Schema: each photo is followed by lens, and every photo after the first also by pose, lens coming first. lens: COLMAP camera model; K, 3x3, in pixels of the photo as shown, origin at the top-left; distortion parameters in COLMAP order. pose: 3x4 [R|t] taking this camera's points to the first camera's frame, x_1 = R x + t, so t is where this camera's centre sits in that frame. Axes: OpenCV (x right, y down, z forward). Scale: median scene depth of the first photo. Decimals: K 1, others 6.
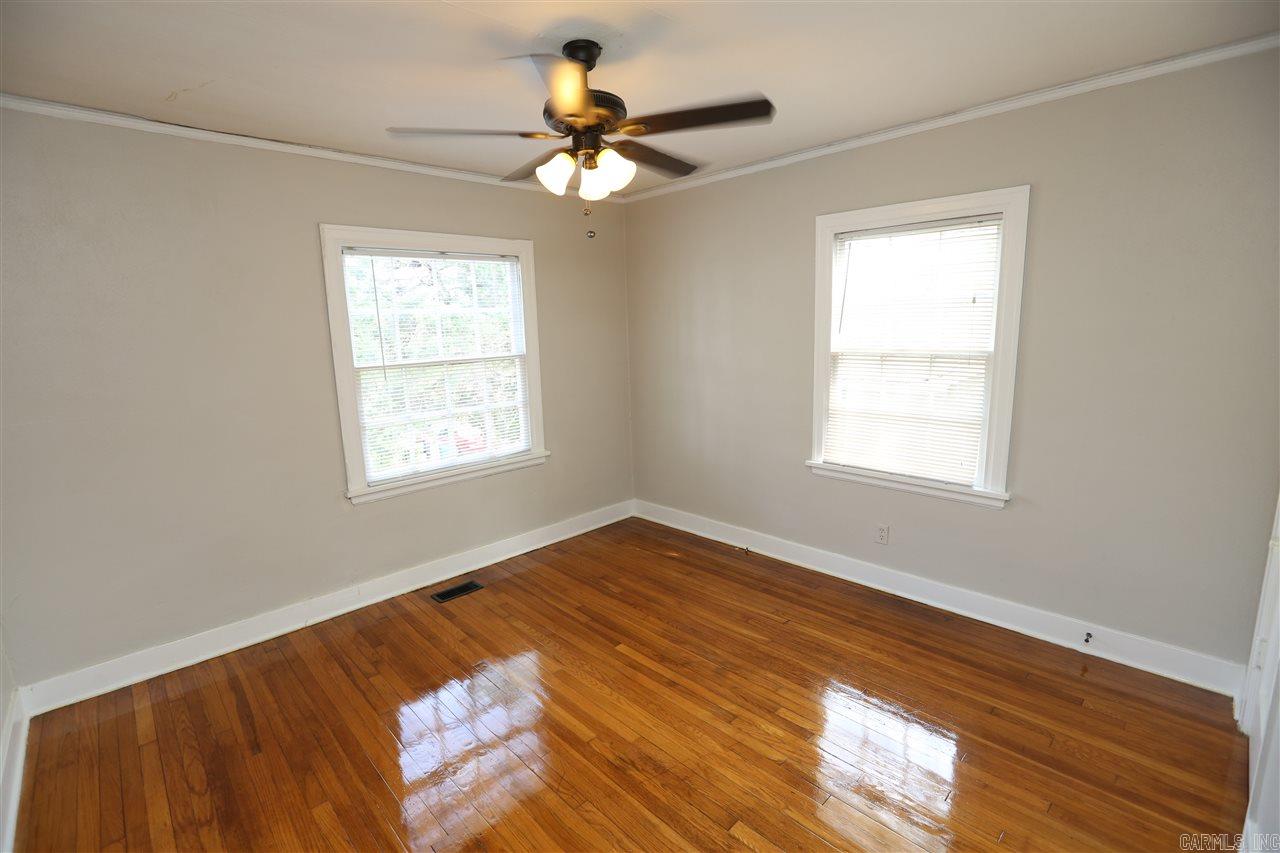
lens RADIAL K [[579.2, 0, 637.3], [0, 579.2, 419.1], [0, 0, 1]] dist [-0.031189, 0.000744]
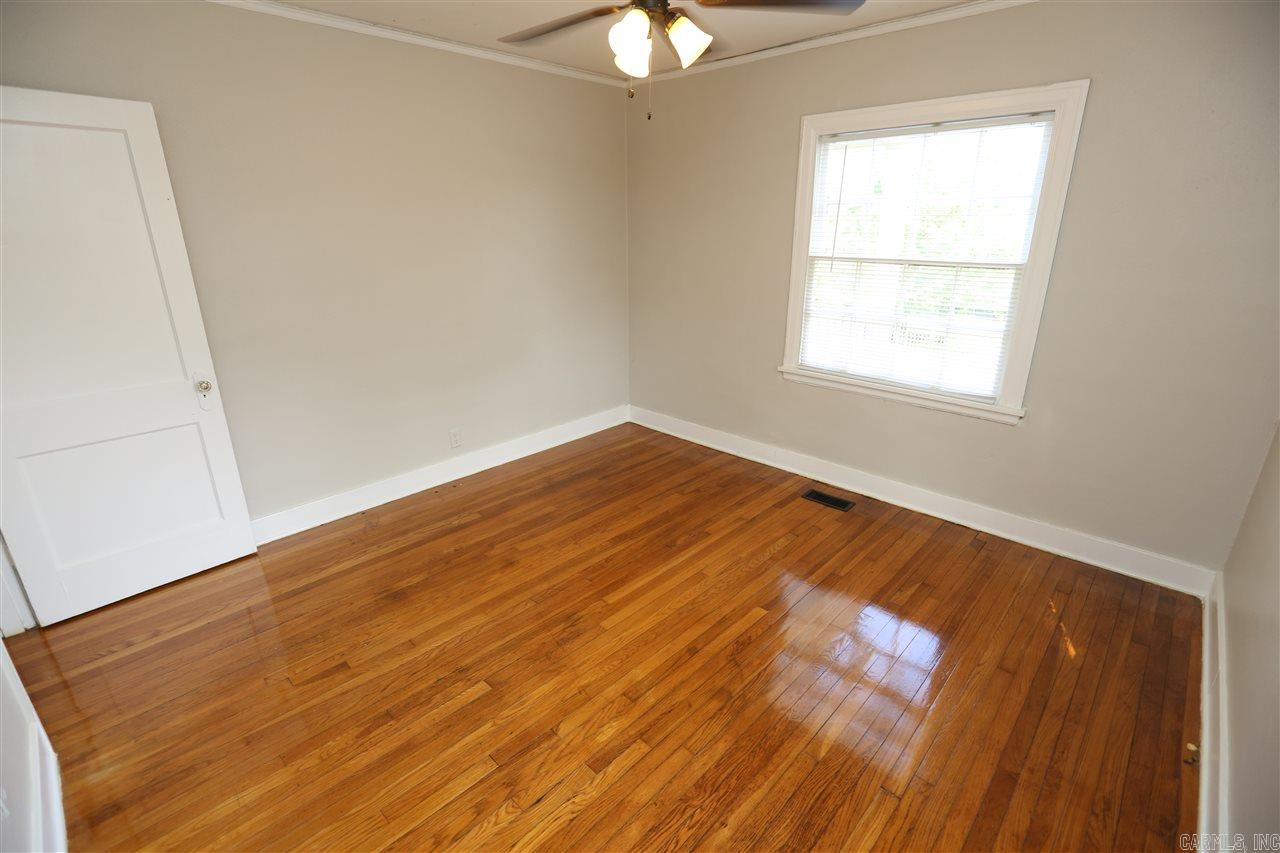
lens RADIAL K [[579.2, 0, 637.3], [0, 579.2, 419.1], [0, 0, 1]] dist [-0.031189, 0.000744]
pose [[0.037995, 0.344259, -0.938106, 0.583351], [-0.158311, 0.929001, 0.334506, -0.111733], [0.986658, 0.135803, 0.089797, 0.611325]]
